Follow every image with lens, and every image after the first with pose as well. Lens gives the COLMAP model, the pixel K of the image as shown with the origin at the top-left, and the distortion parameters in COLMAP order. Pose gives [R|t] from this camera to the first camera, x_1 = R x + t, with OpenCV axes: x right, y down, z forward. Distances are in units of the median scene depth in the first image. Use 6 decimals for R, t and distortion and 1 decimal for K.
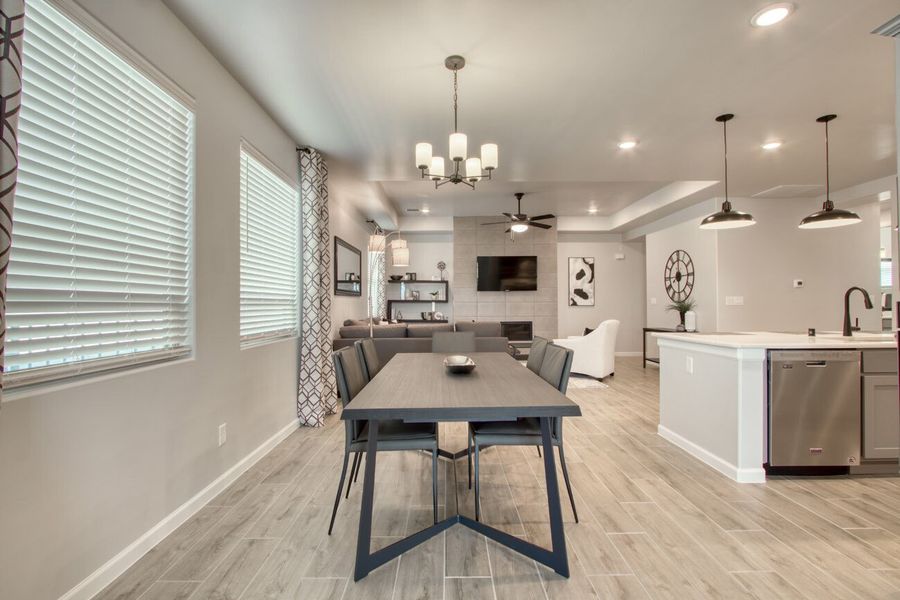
lens RADIAL K [[417.1, 0, 448.3], [0, 417.1, 300.6], [0, 0, 1]] dist [-0.019162, 0.003583]
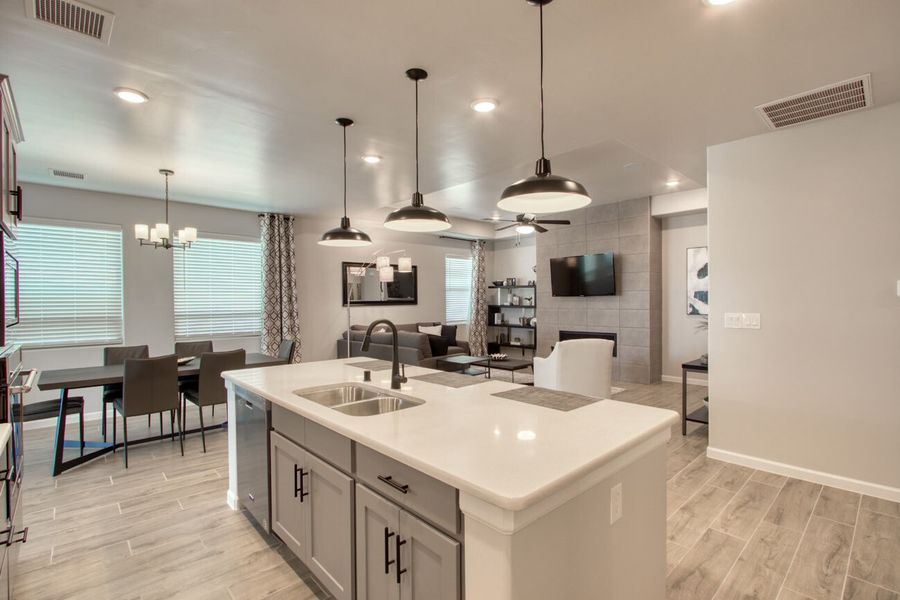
lens RADIAL K [[417.1, 0, 449.6], [0, 417.1, 303.1], [0, 0, 1]] dist [-0.019162, 0.003583]
pose [[0.675784, 0.005056, -0.737083, 0.713075], [0.011526, 0.999782, 0.017425, -0.032755], [0.737010, -0.020271, 0.675578, 0.267643]]
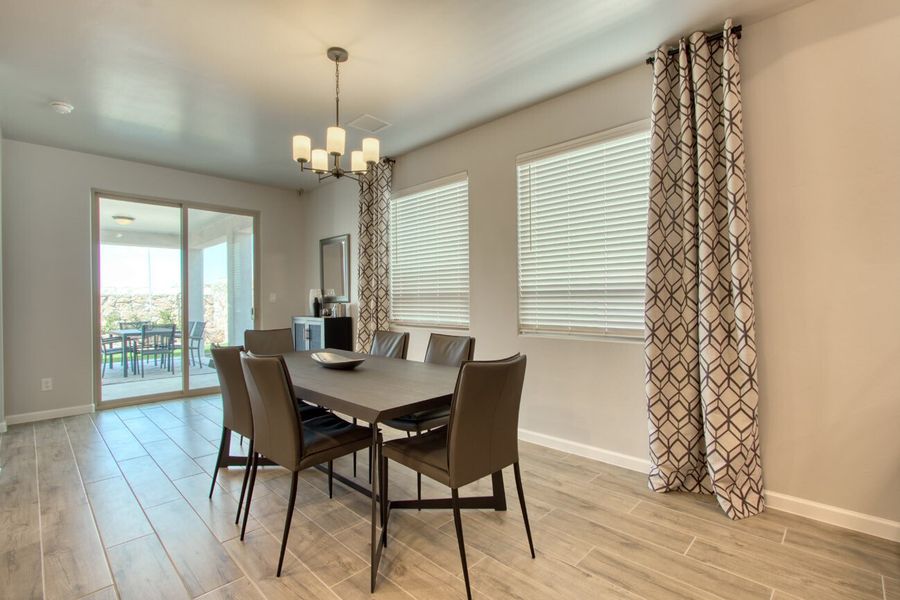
lens RADIAL K [[417.1, 0, 447.2], [0, 417.1, 301.1], [0, 0, 1]] dist [-0.019162, 0.003583]
pose [[-0.698916, 0.014212, -0.715062, 0.202867], [0.018155, 0.999833, 0.002126, 0.005670], [0.714973, -0.011496, -0.699057, 0.695442]]
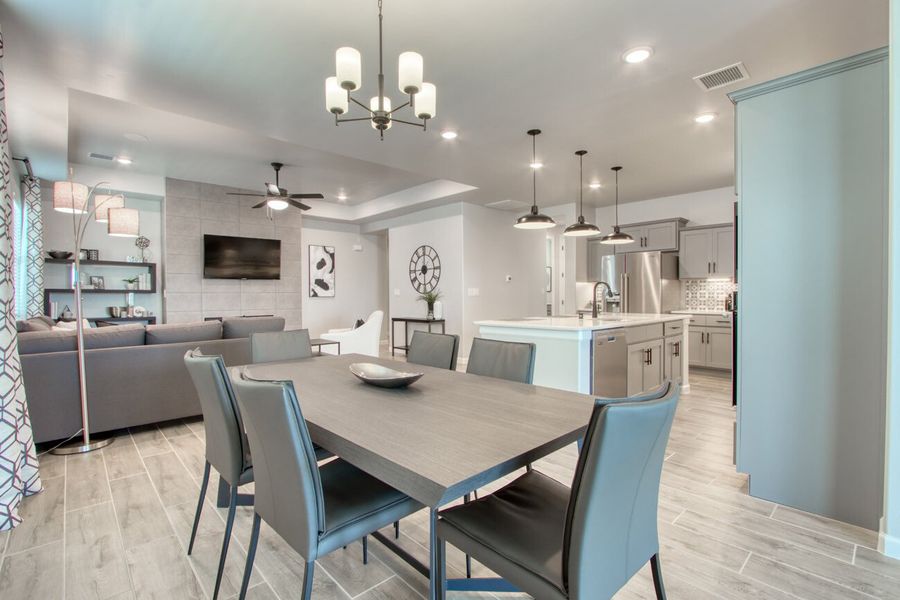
lens RADIAL K [[417.1, 0, 446.3], [0, 417.1, 300.5], [0, 0, 1]] dist [-0.019162, 0.003583]
pose [[0.739724, -0.008788, 0.672853, -0.142141], [-0.004161, 0.999836, 0.017633, 0.003295], [-0.672898, -0.015843, 0.739566, 0.144412]]
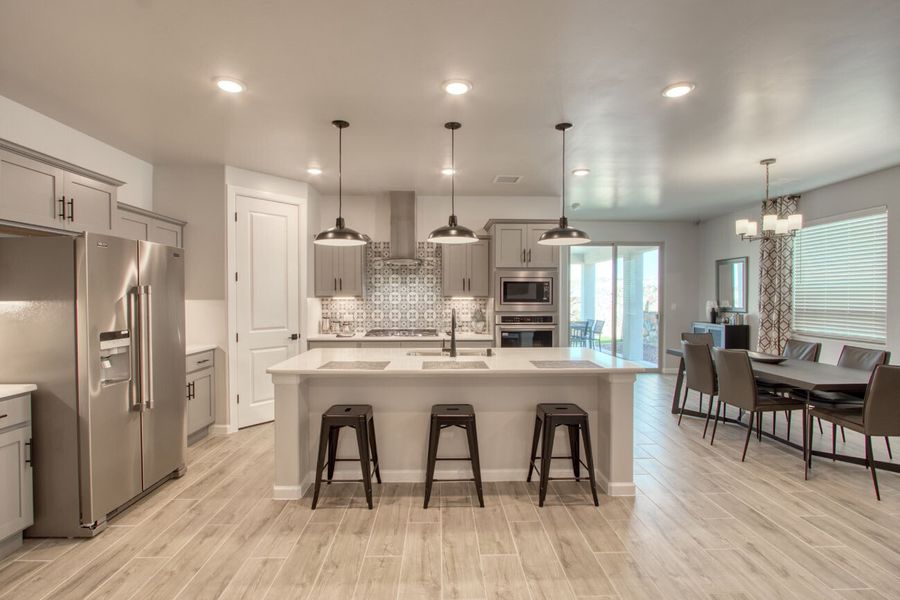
lens RADIAL K [[417.1, 0, 446.9], [0, 417.1, 301.2], [0, 0, 1]] dist [-0.019162, 0.003583]
pose [[-0.999782, 0.005276, -0.020185, 0.460237], [0.005223, 0.999983, 0.002698, -0.024954], [0.020199, 0.002592, -0.999793, 0.932194]]
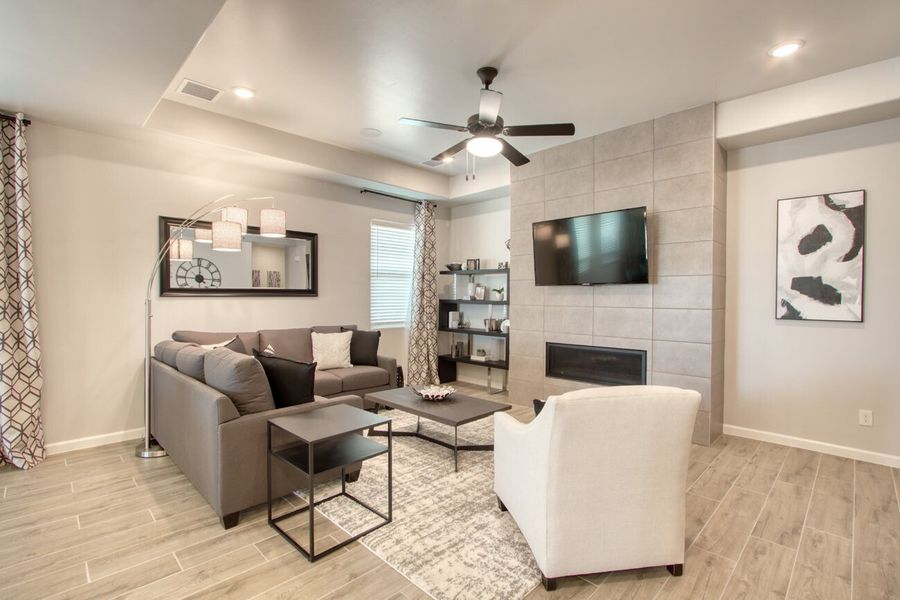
lens RADIAL K [[417.1, 0, 447.3], [0, 417.1, 300.4], [0, 0, 1]] dist [-0.019162, 0.003583]
pose [[0.703147, 0.015553, -0.710875, 0.459293], [-0.002443, 0.999808, 0.019459, -0.017030], [0.711041, -0.011946, 0.703049, 0.644560]]
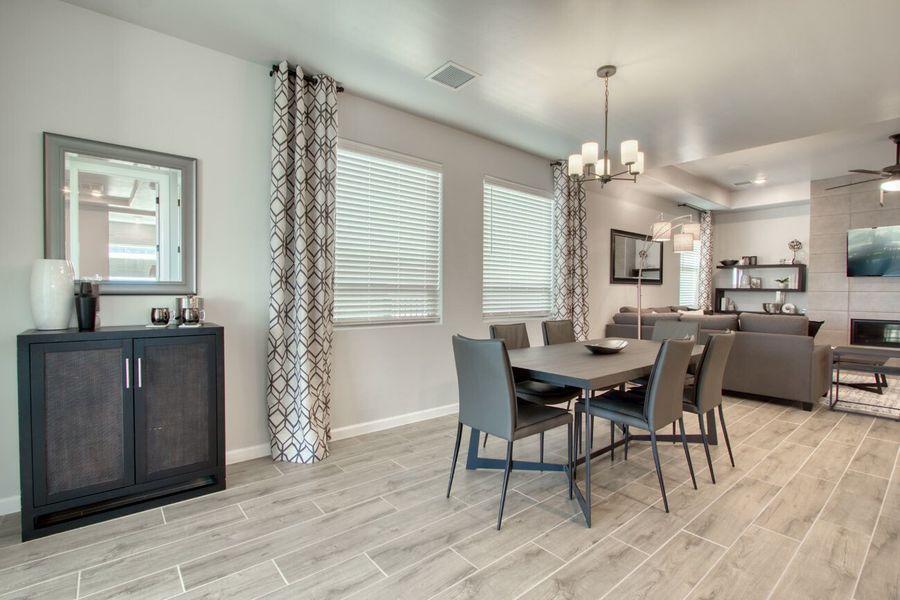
lens RADIAL K [[417.1, 0, 448.5], [0, 417.1, 301.7], [0, 0, 1]] dist [-0.019162, 0.003583]
pose [[0.632009, 0.027820, -0.774462, 0.228022], [-0.003010, 0.999436, 0.033445, -0.000756], [0.774956, -0.018807, 0.631736, -0.007892]]
